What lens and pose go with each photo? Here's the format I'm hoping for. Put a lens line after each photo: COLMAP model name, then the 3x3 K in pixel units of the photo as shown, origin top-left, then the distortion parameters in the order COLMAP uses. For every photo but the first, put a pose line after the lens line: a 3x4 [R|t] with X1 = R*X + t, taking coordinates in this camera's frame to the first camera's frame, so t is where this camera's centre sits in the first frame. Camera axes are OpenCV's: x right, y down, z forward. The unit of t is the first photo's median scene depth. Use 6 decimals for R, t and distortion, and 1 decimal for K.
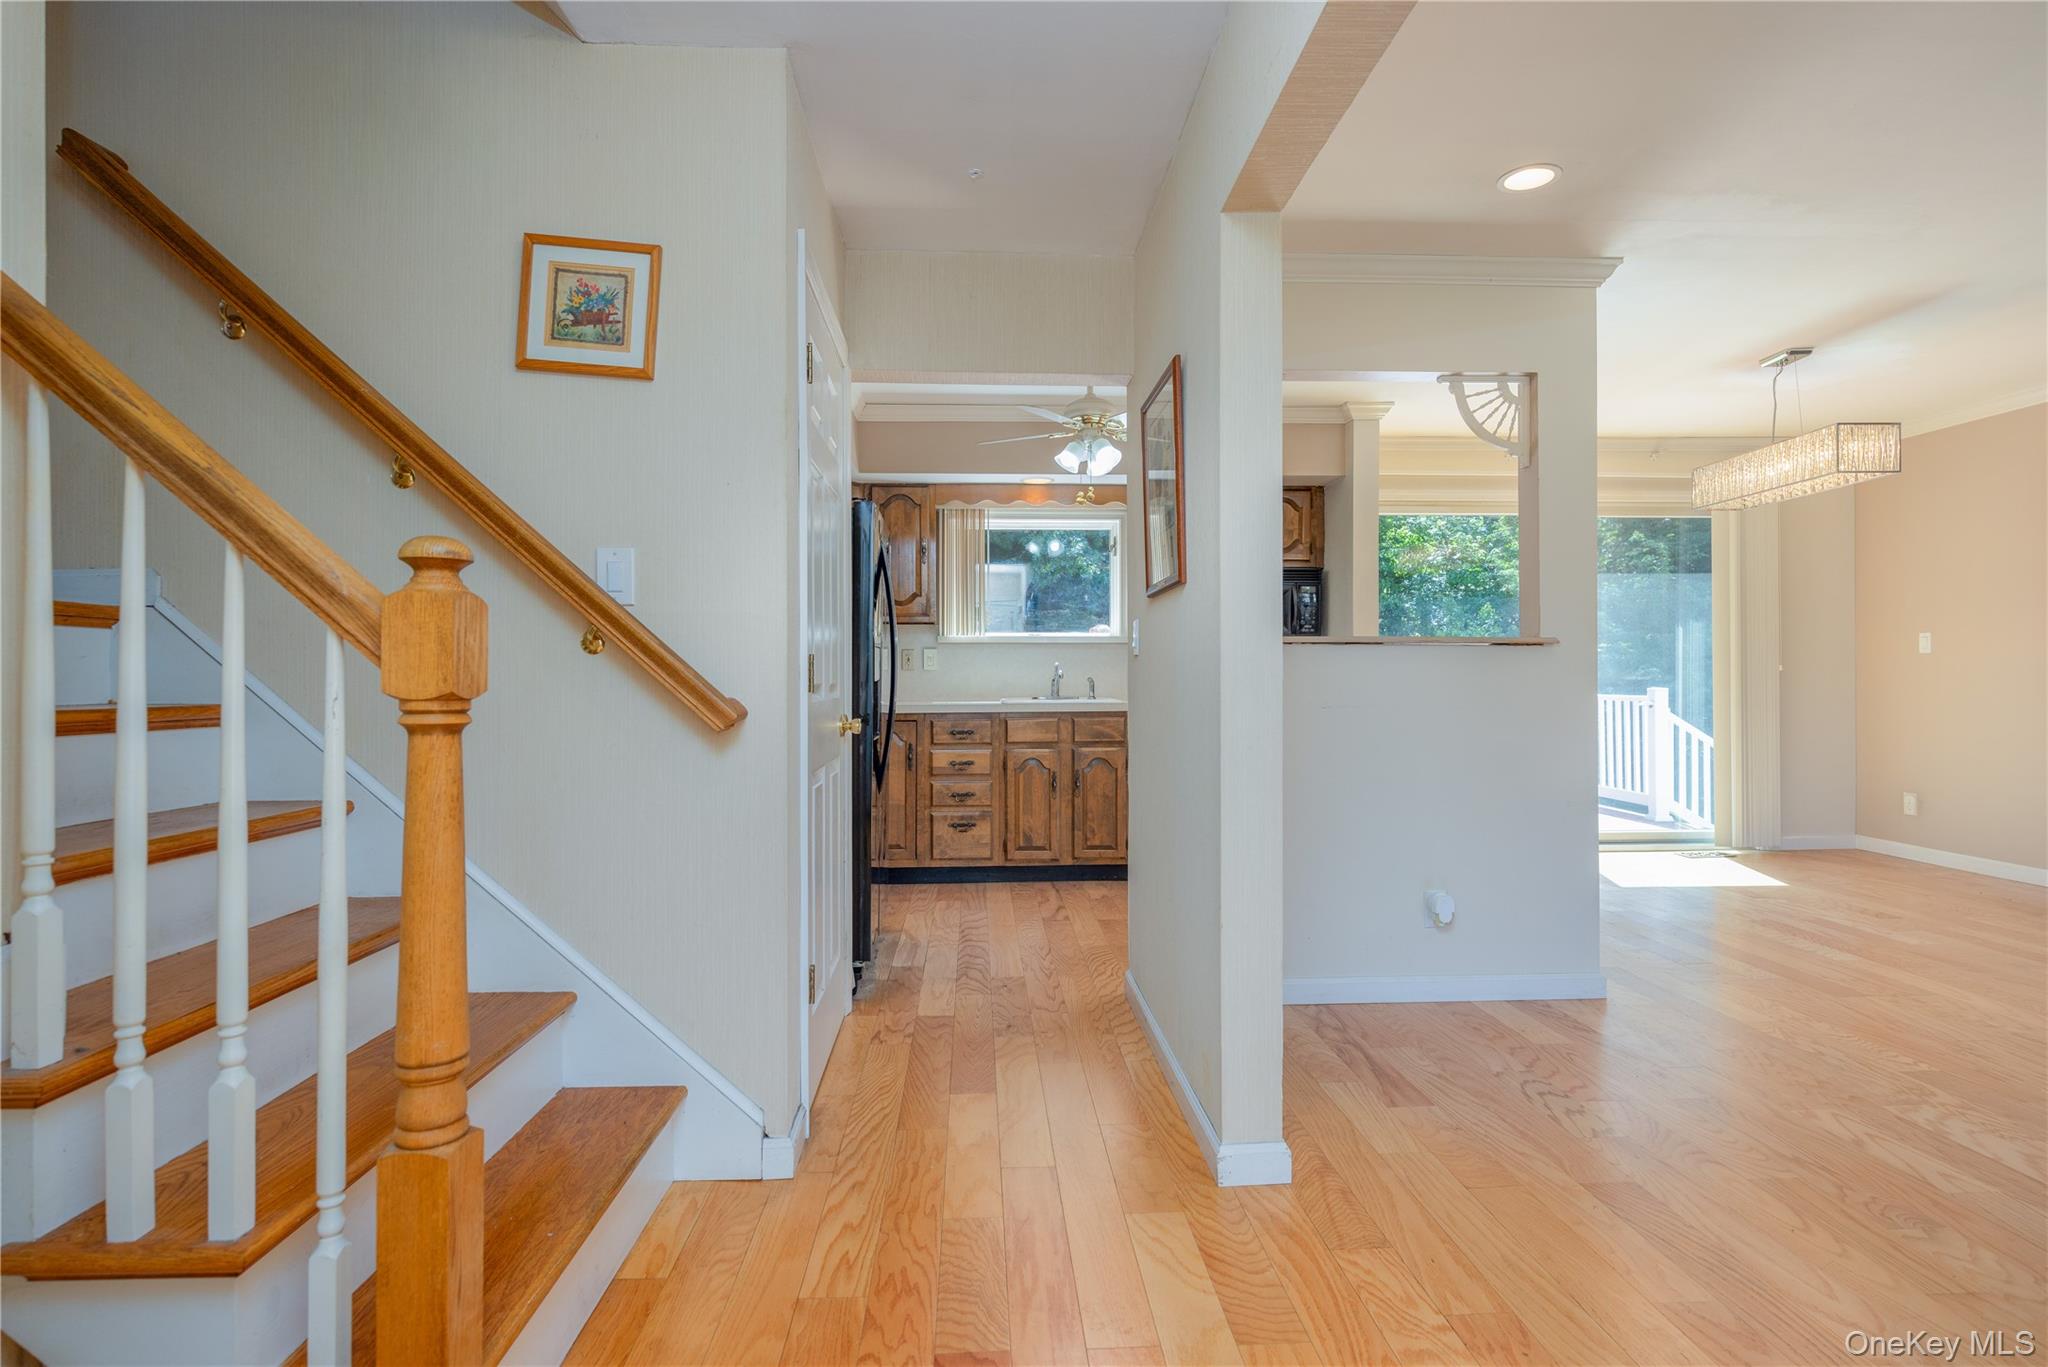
lens RADIAL K [[1017.8, 0, 1016.0], [0, 1017.8, 670.5], [0, 0, 1]] dist [-0.001140, -0.000910]
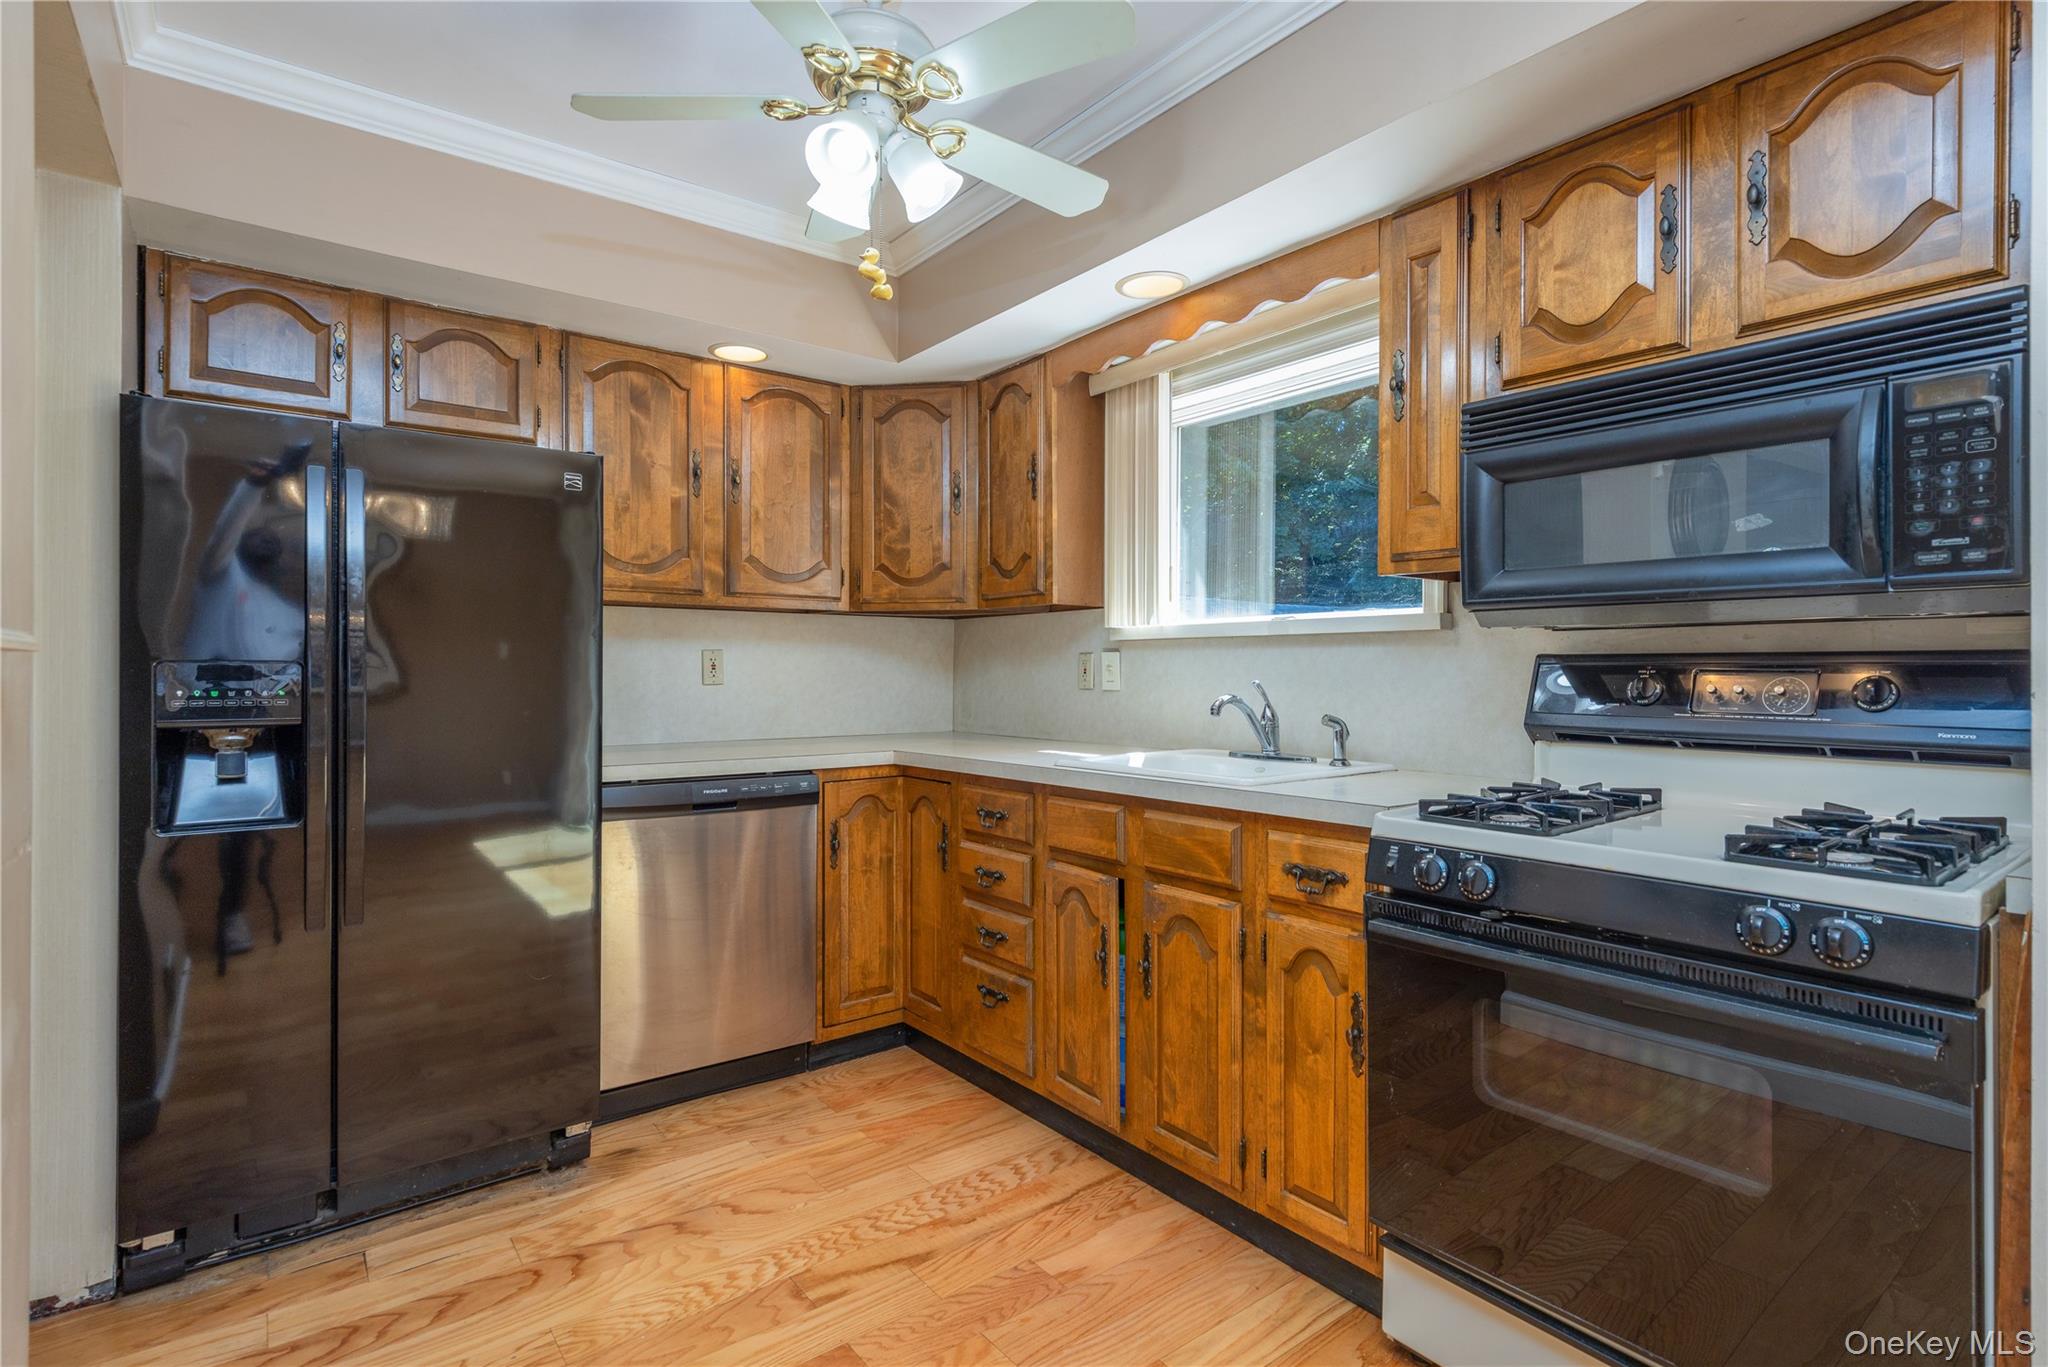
lens RADIAL K [[1006.7, 0, 1031.9], [0, 1006.7, 668.3], [0, 0, 1]] dist [0.000006, -0.000991]
pose [[0.574187, -0.000753, -0.818724, 0.527764], [-0.000104, 1.000000, -0.000993, -0.018828], [0.818724, 0.000655, 0.574187, 1.003627]]
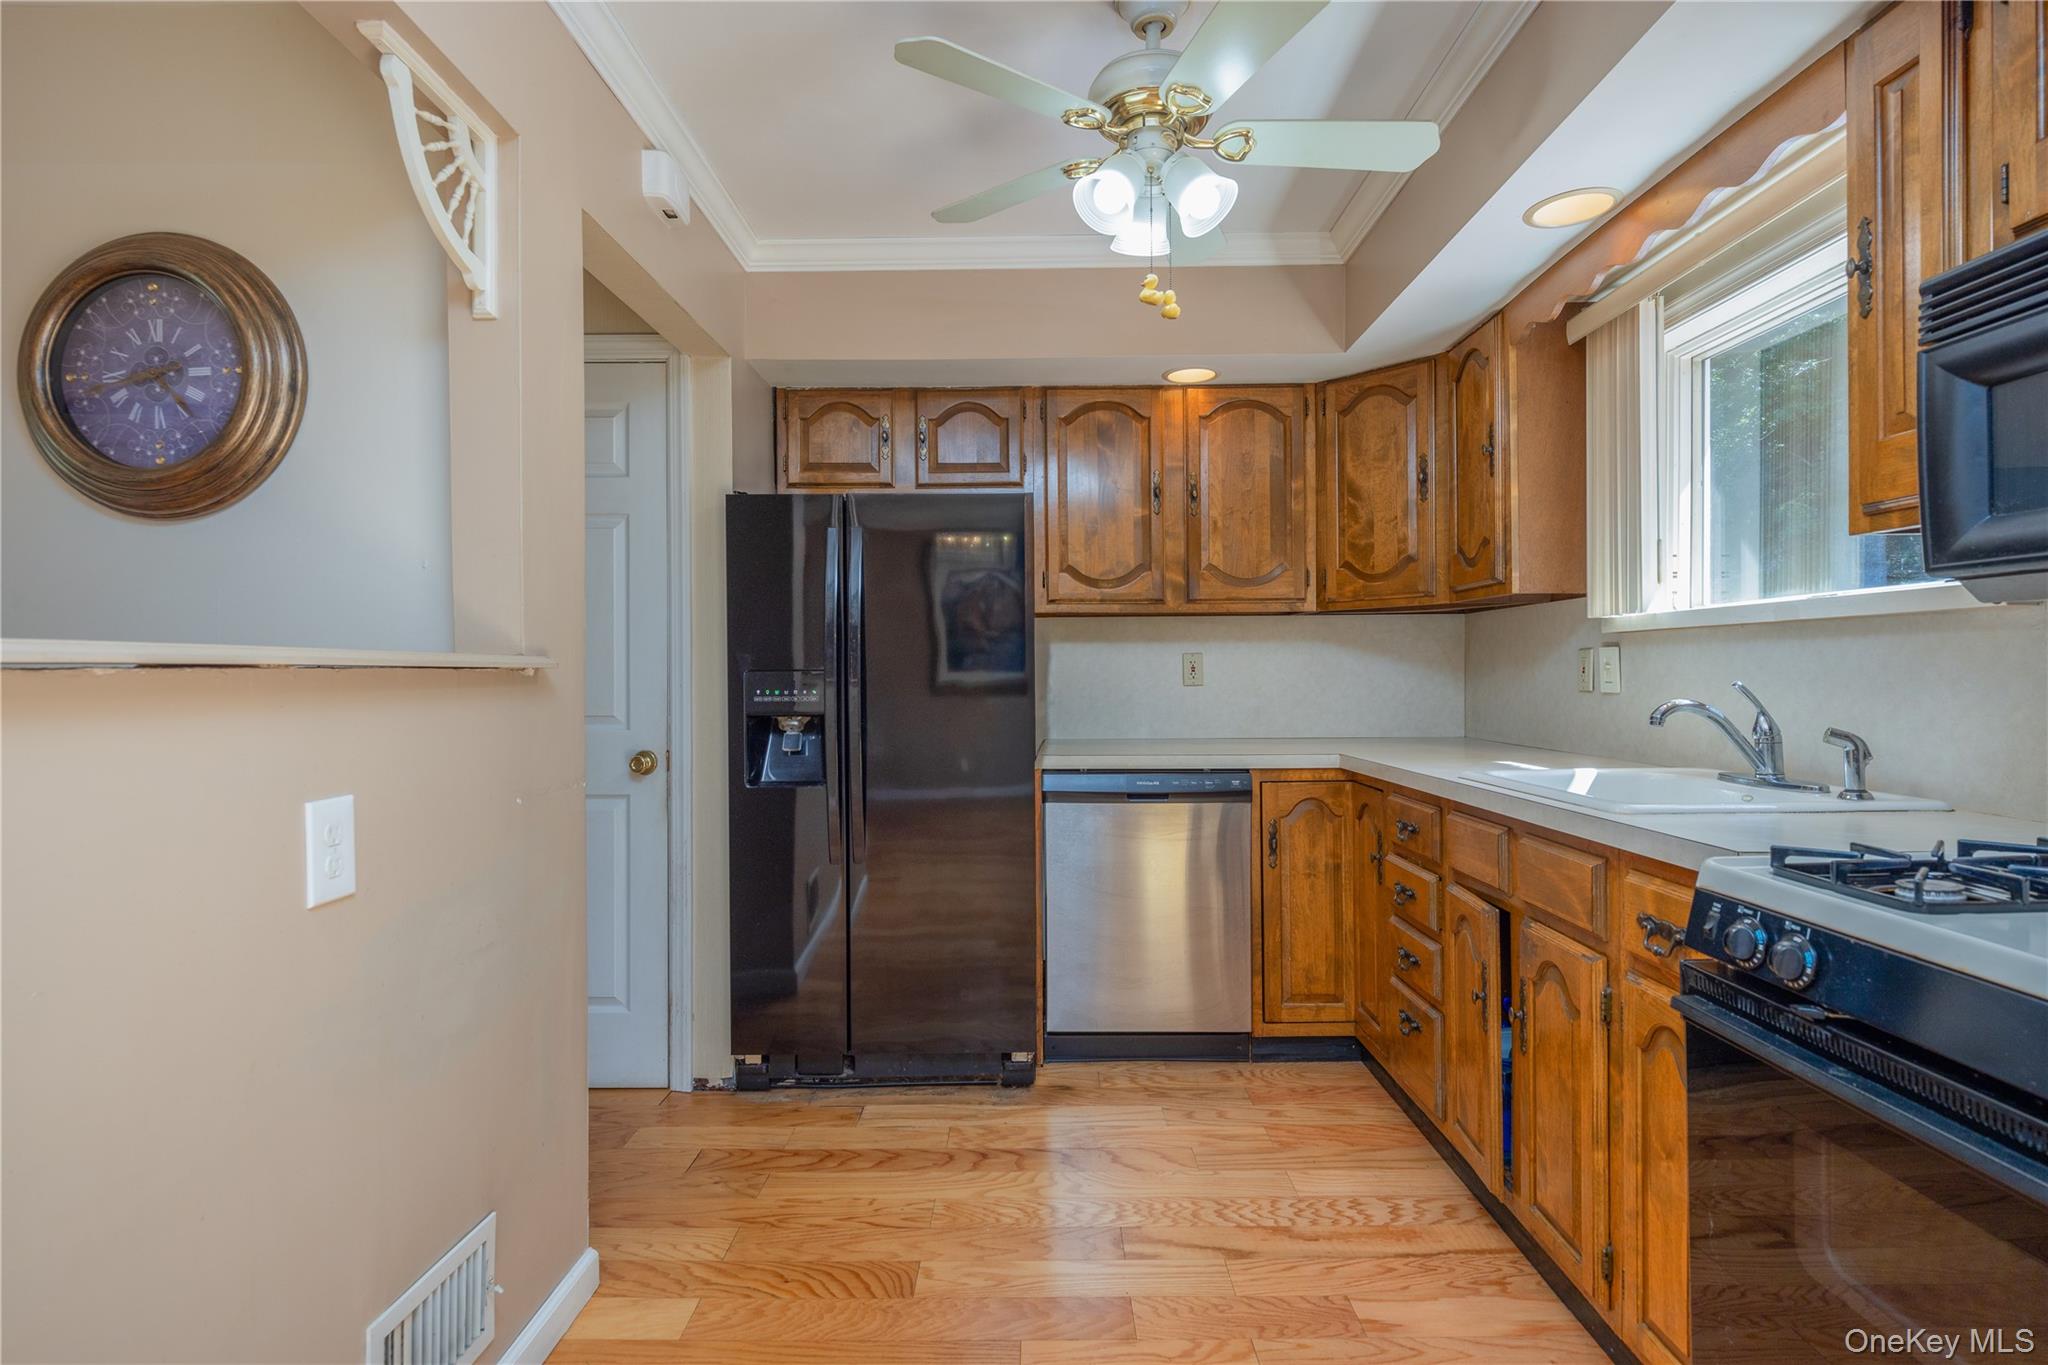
lens RADIAL K [[1011.0, 0, 1023.4], [0, 1011.0, 673.3], [0, 0, 1]] dist [-0.003002, -0.001121]
pose [[-0.057496, 0.002072, -0.998344, 0.603109], [0.010225, 0.999947, 0.001487, -0.020103], [0.998293, -0.010122, -0.057514, 1.178676]]
